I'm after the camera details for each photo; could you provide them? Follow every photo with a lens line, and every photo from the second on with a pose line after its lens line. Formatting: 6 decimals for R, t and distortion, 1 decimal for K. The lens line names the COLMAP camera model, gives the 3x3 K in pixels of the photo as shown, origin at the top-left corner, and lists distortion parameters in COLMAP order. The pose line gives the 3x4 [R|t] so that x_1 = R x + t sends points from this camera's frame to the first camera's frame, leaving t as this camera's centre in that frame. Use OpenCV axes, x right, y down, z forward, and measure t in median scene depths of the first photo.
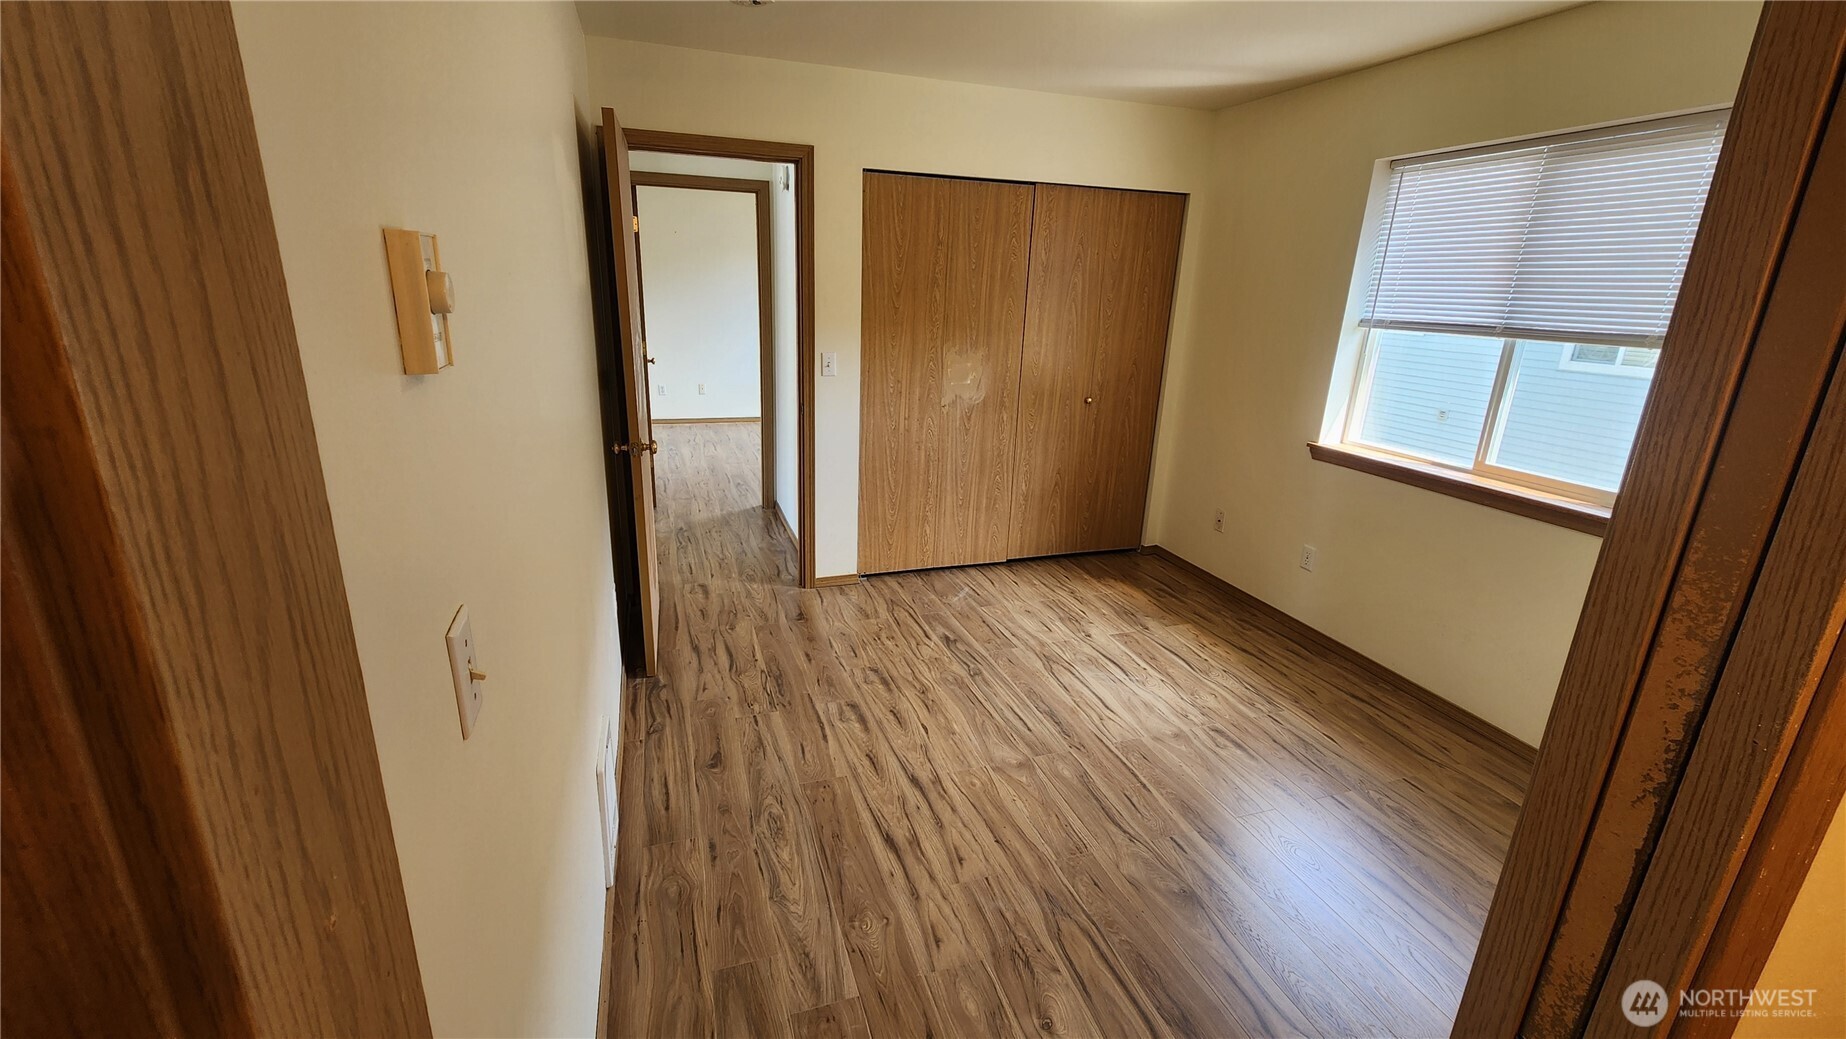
lens RADIAL K [[748.7, 0, 923.0], [0, 748.7, 519.5], [0, 0, 1]] dist [0.002013, 0.000598]
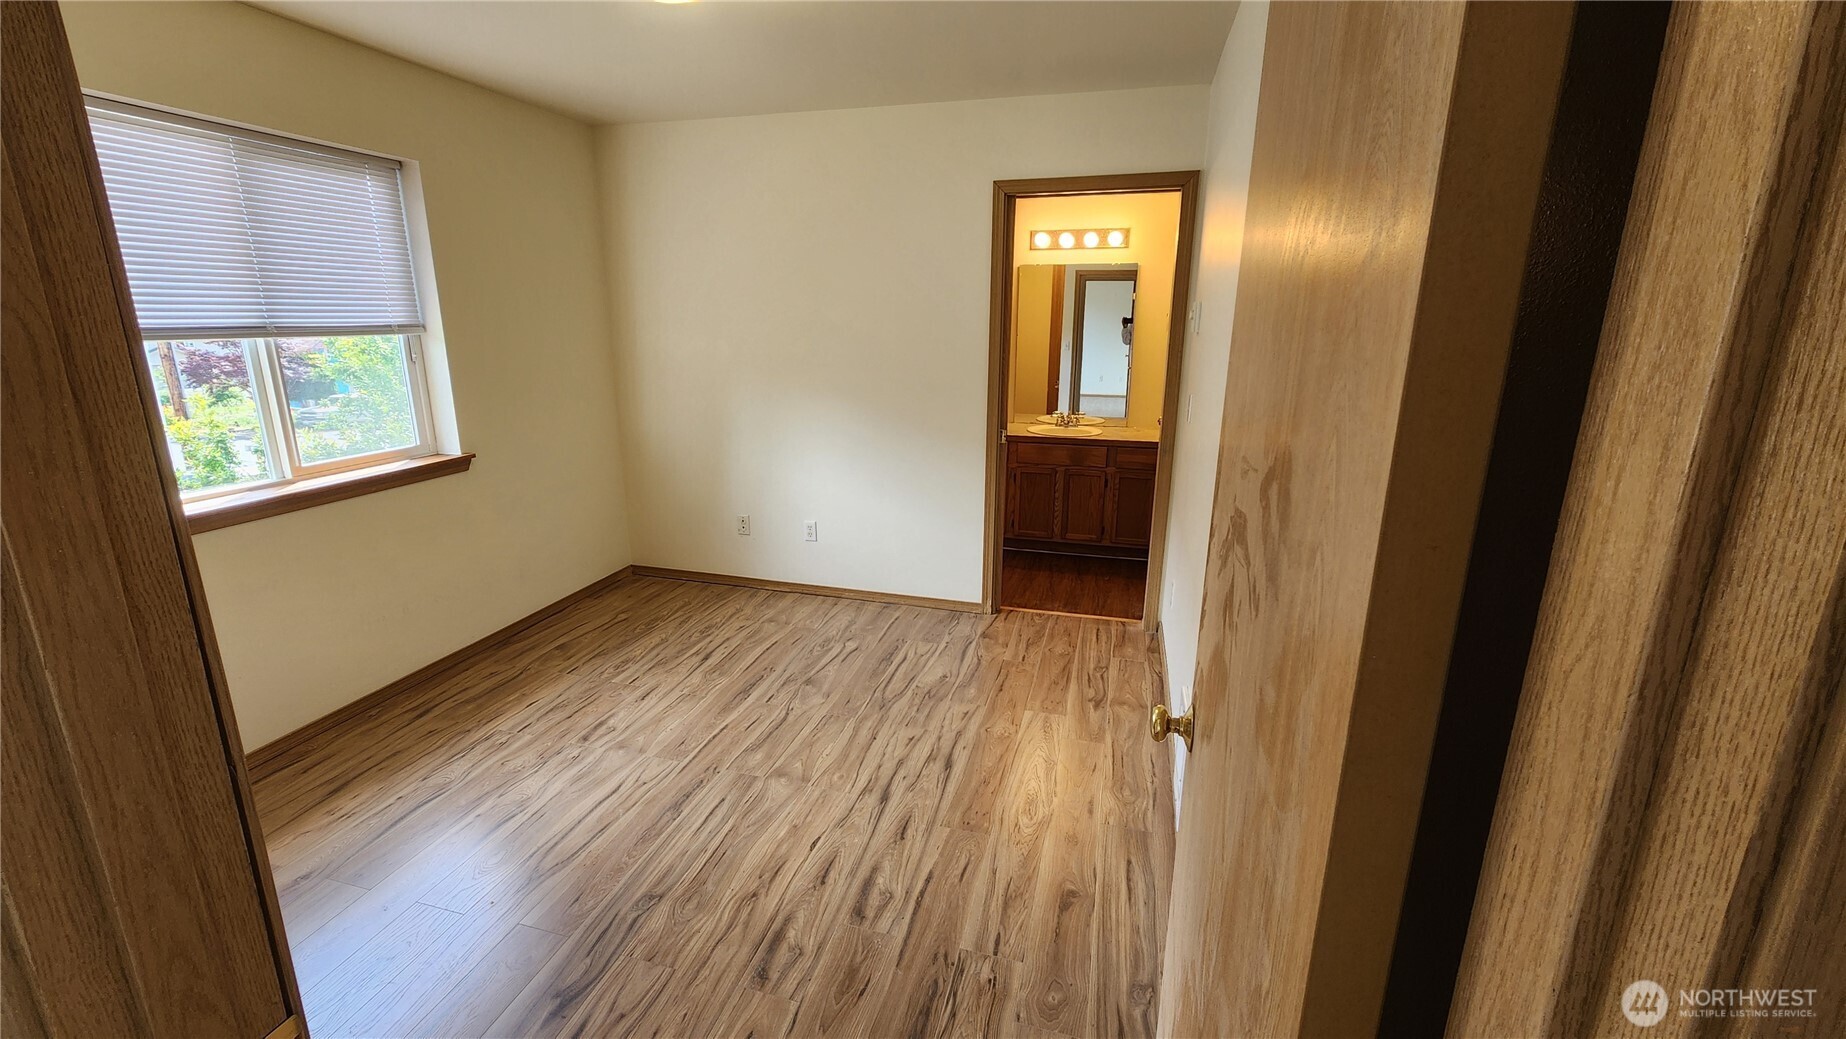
lens RADIAL K [[748.7, 0, 923.0], [0, 748.7, 519.5], [0, 0, 1]] dist [0.002013, 0.000598]
pose [[-0.827122, -0.181439, 0.531929, -0.477819], [0.140036, 0.850073, 0.507706, -0.427851], [-0.544296, 0.494424, -0.677707, 1.360966]]
